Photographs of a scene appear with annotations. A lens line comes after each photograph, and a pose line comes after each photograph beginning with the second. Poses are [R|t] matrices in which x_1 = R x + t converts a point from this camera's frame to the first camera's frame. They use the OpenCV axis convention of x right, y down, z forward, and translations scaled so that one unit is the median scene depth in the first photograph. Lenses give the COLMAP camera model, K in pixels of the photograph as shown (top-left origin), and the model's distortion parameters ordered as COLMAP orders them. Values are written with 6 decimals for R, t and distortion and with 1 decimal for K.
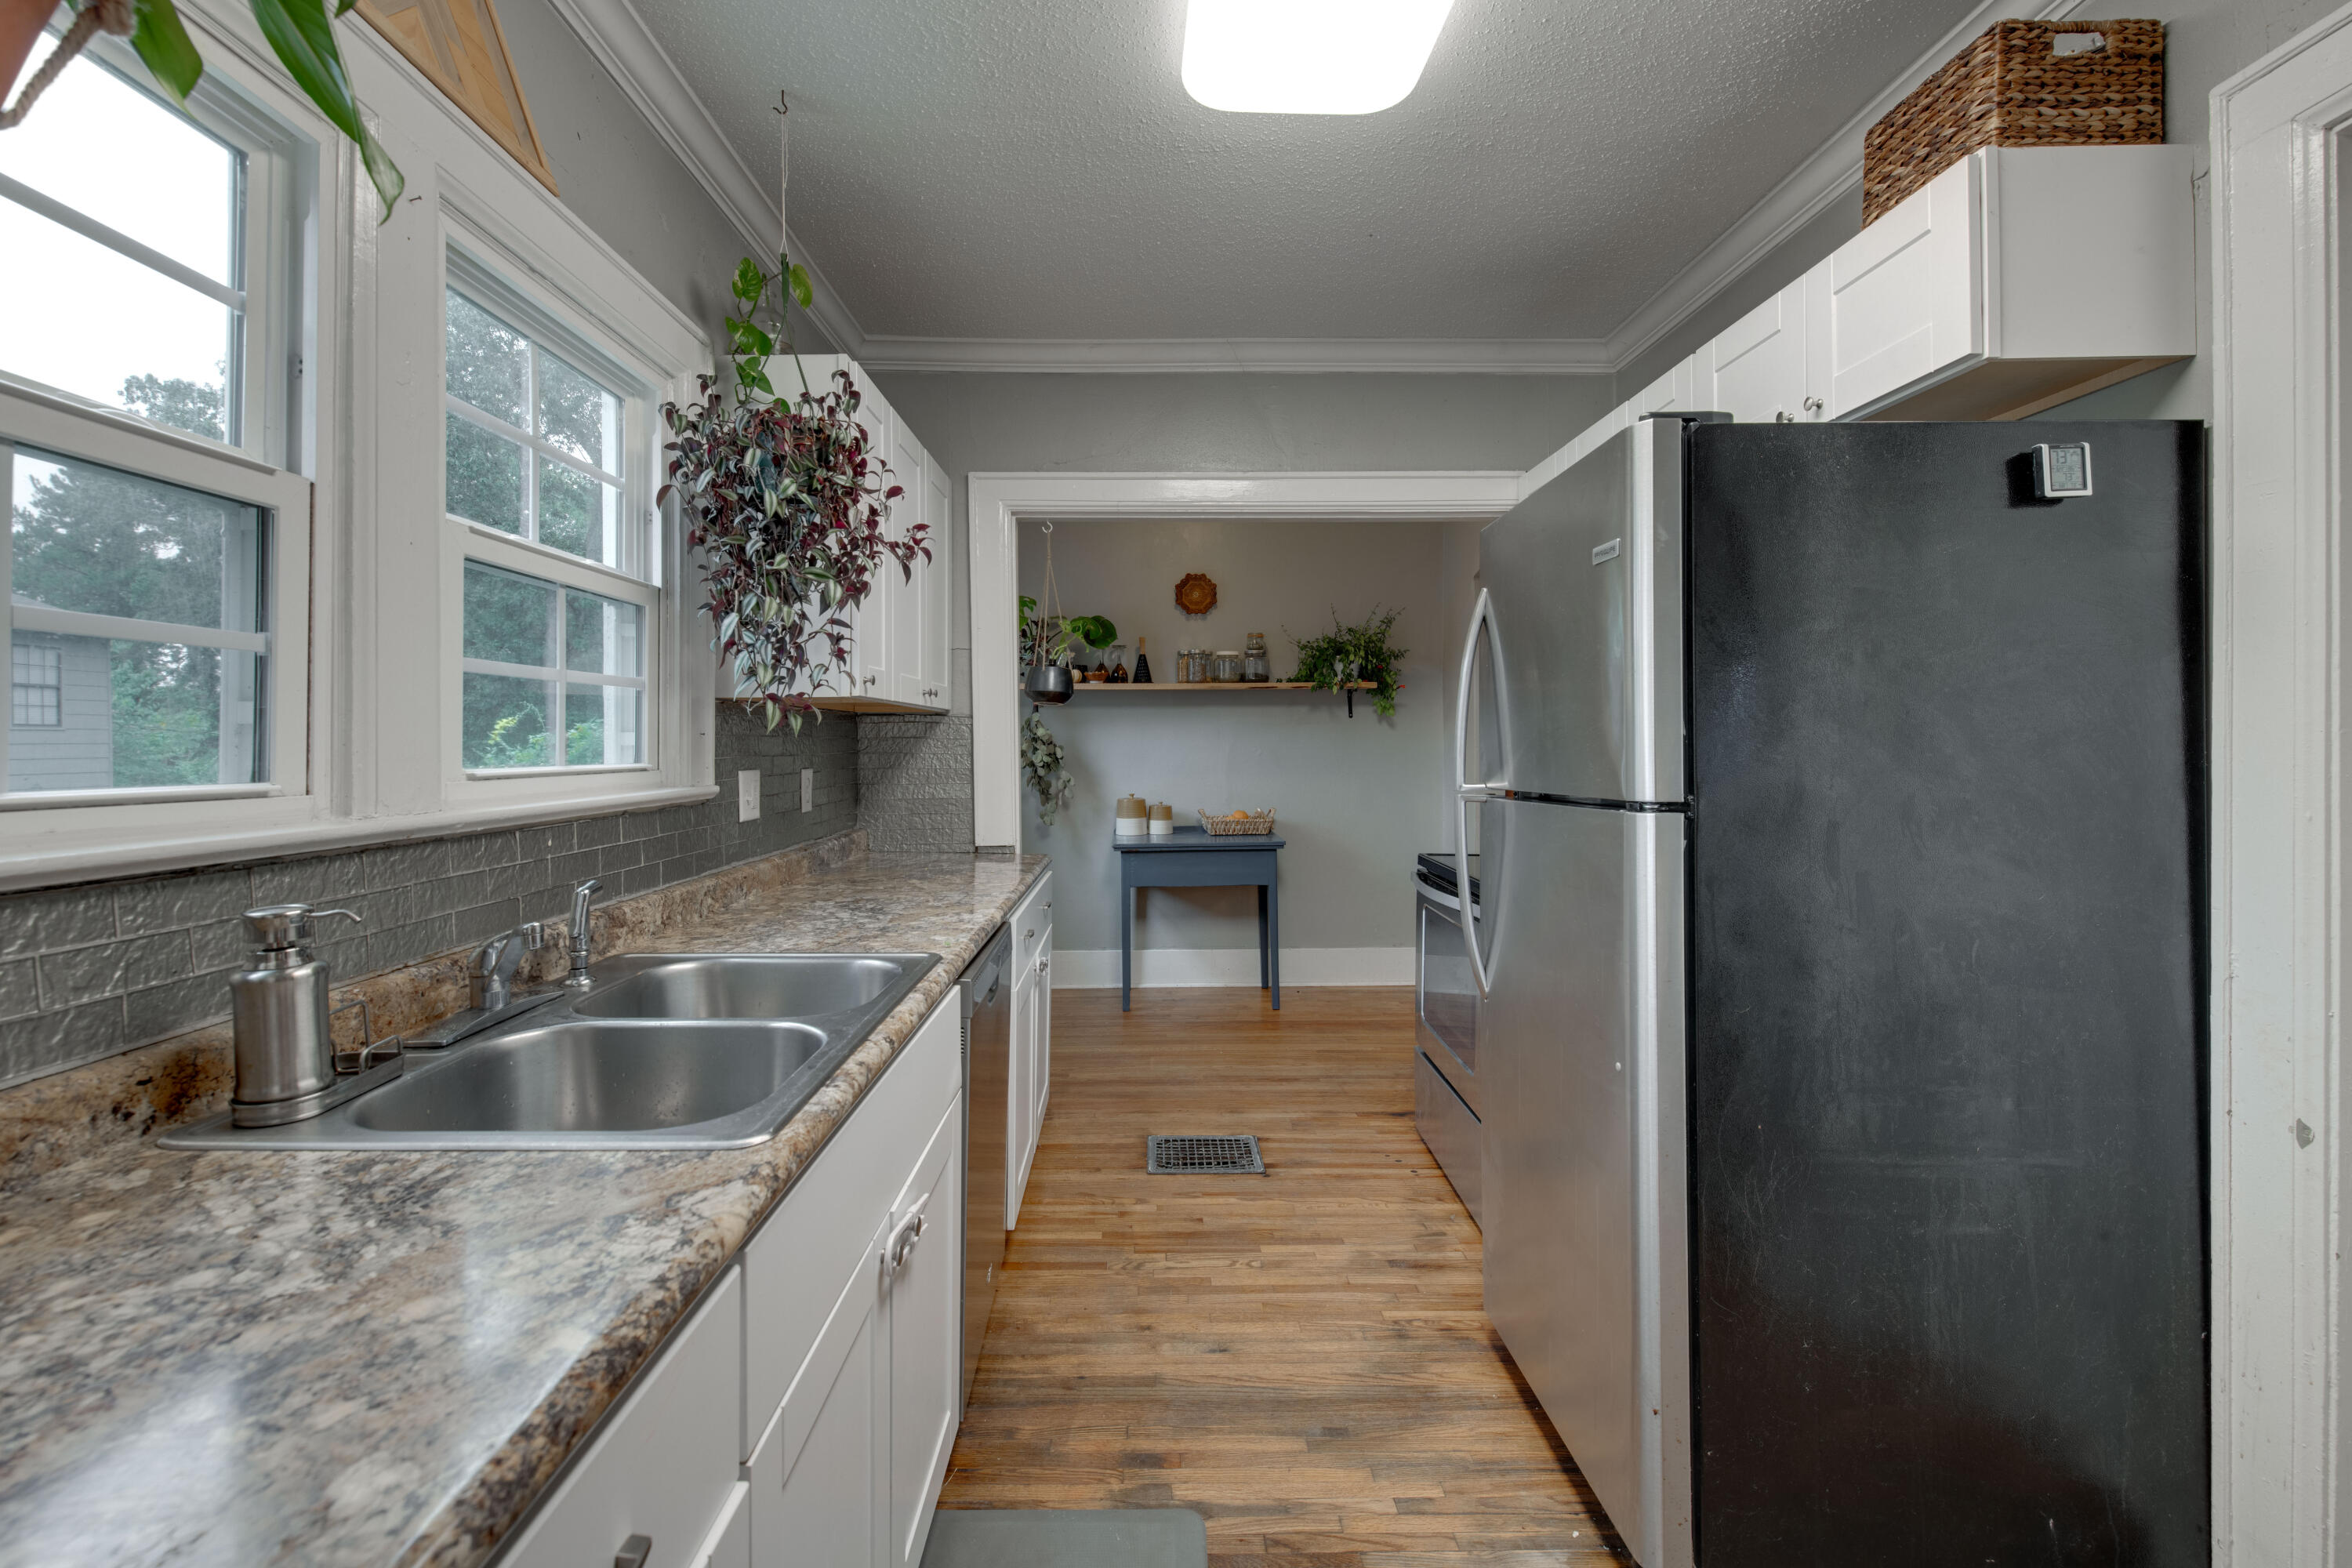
lens RADIAL K [[1019.4, 0, 1145.2], [0, 1019.4, 747.6], [0, 0, 1]] dist [0.009164, -0.006950]
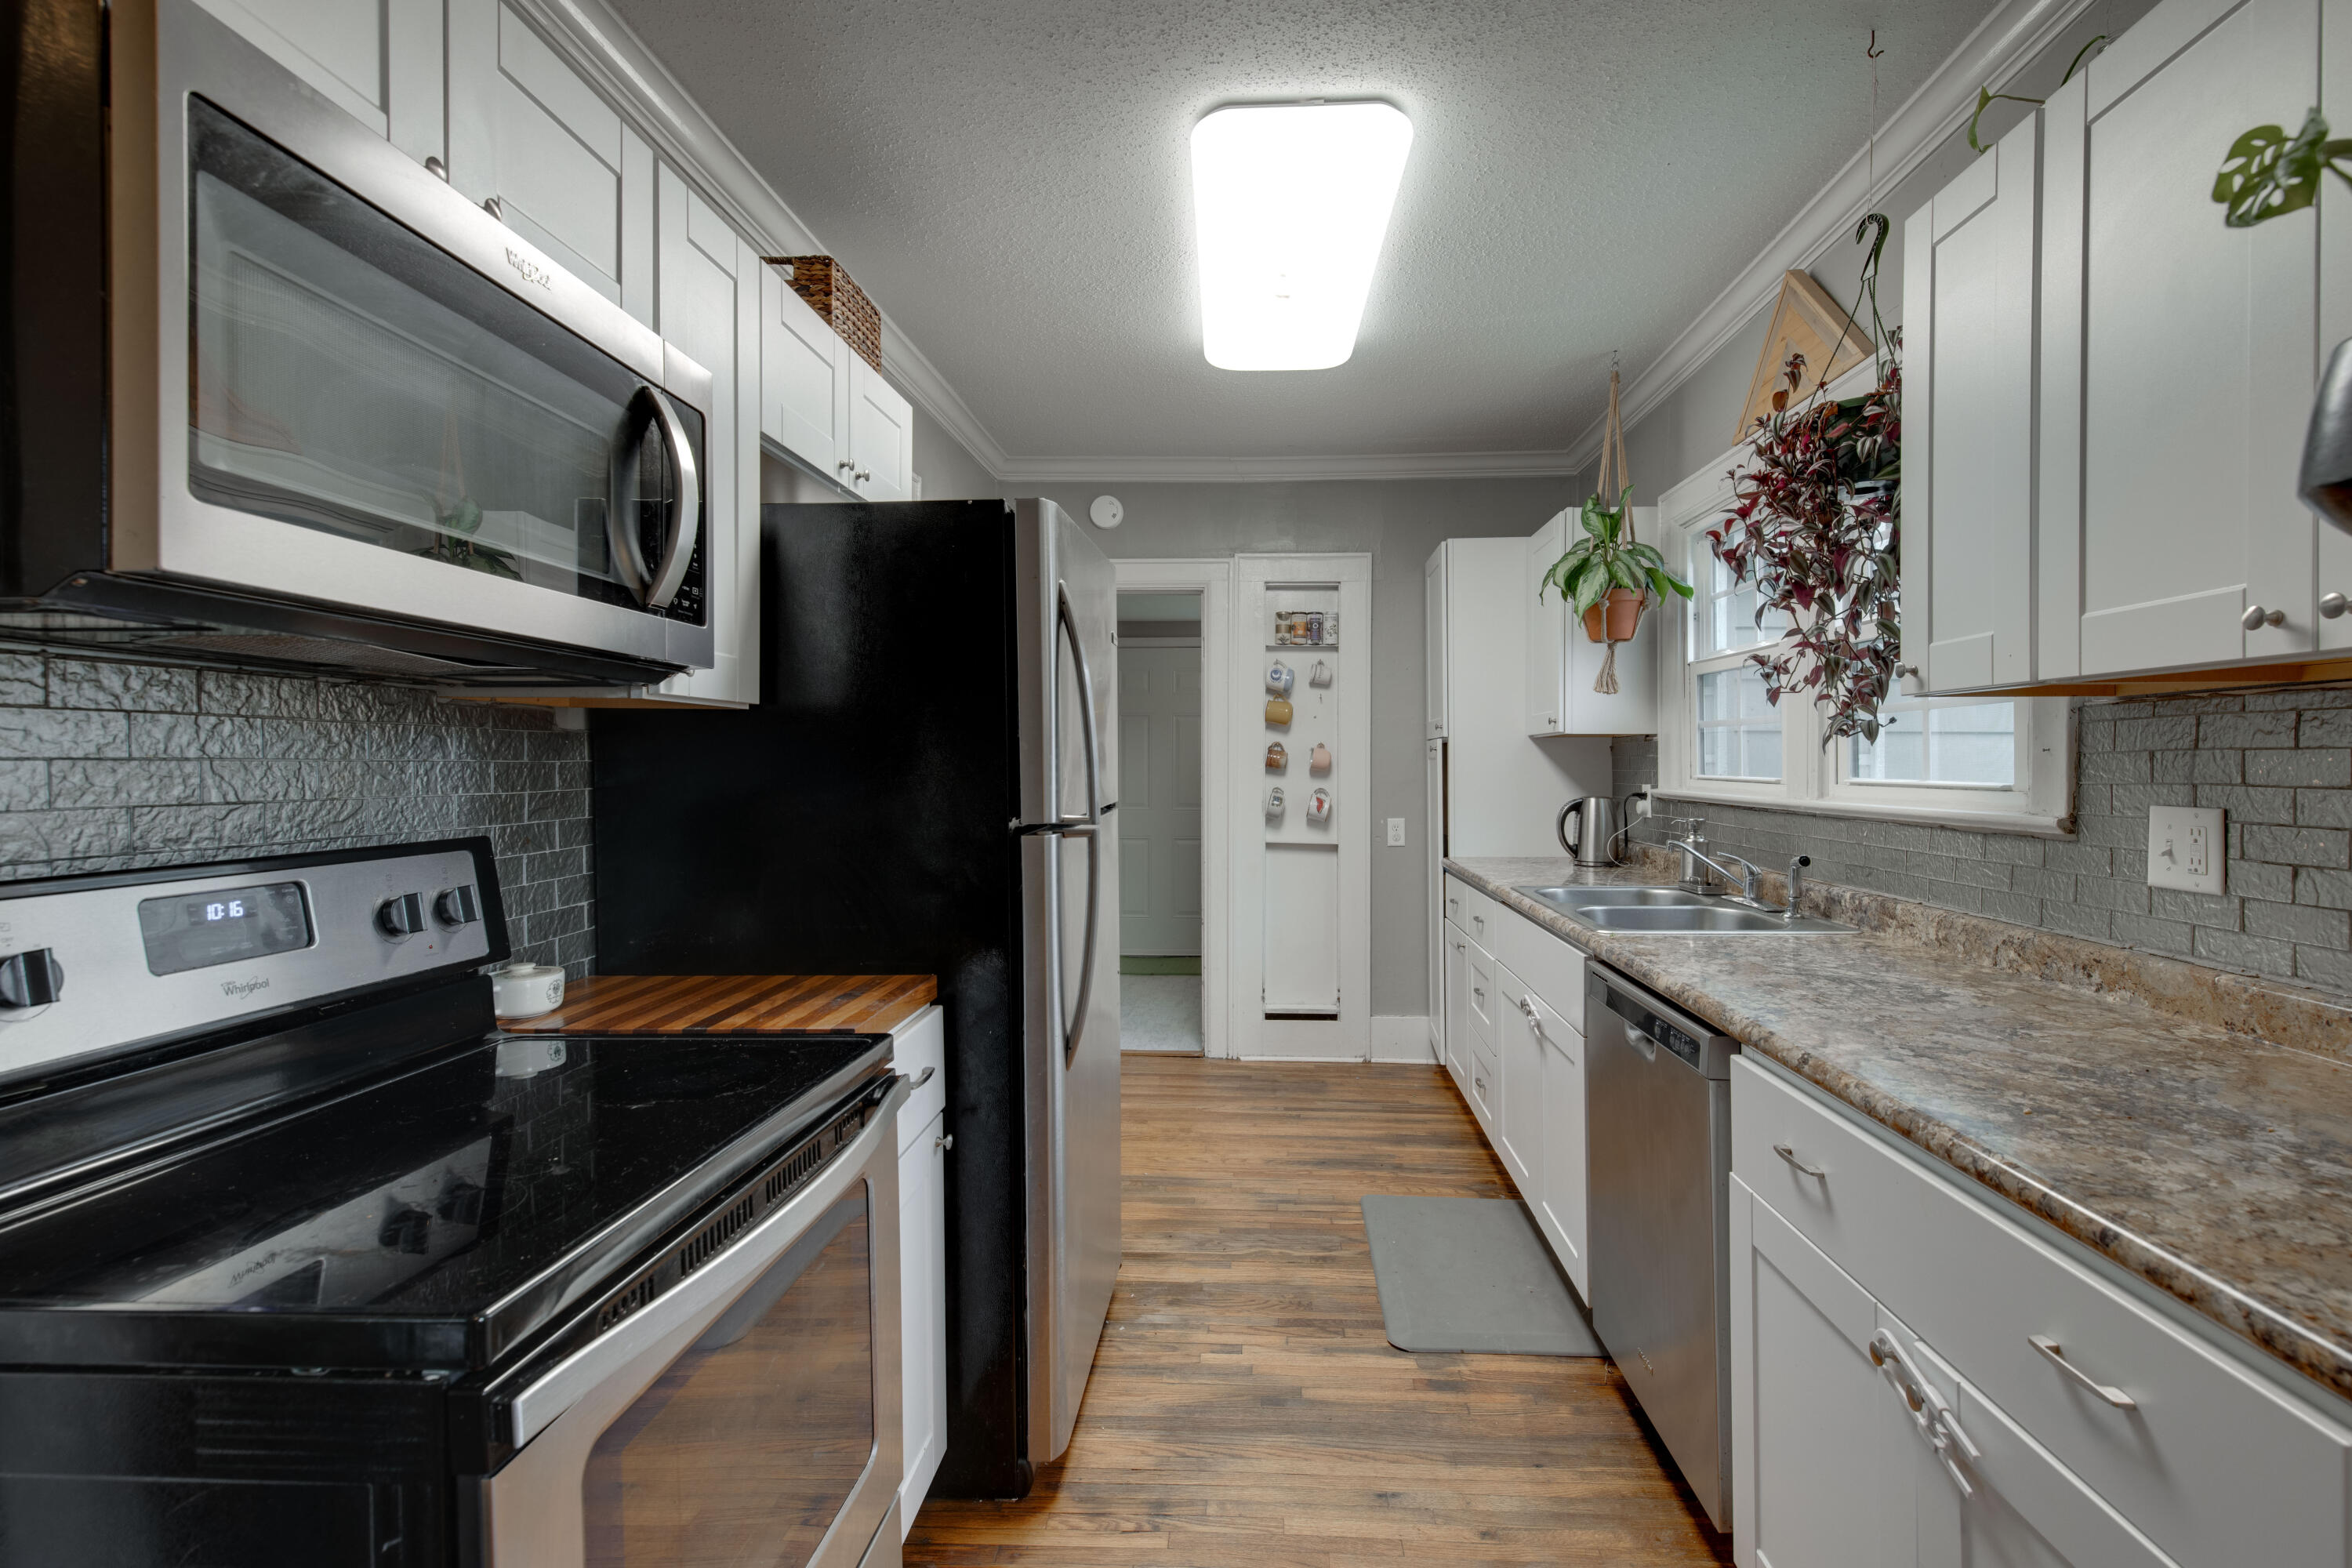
lens RADIAL K [[1079.5, 0, 1218.0], [0, 1079.5, 775.0], [0, 0, 1]] dist [0.026540, -0.005799]
pose [[-0.999067, 0.013513, 0.041021, 0.161730], [0.014312, 0.999713, 0.019230, -0.015677], [-0.040749, 0.019799, -0.998973, 1.839383]]
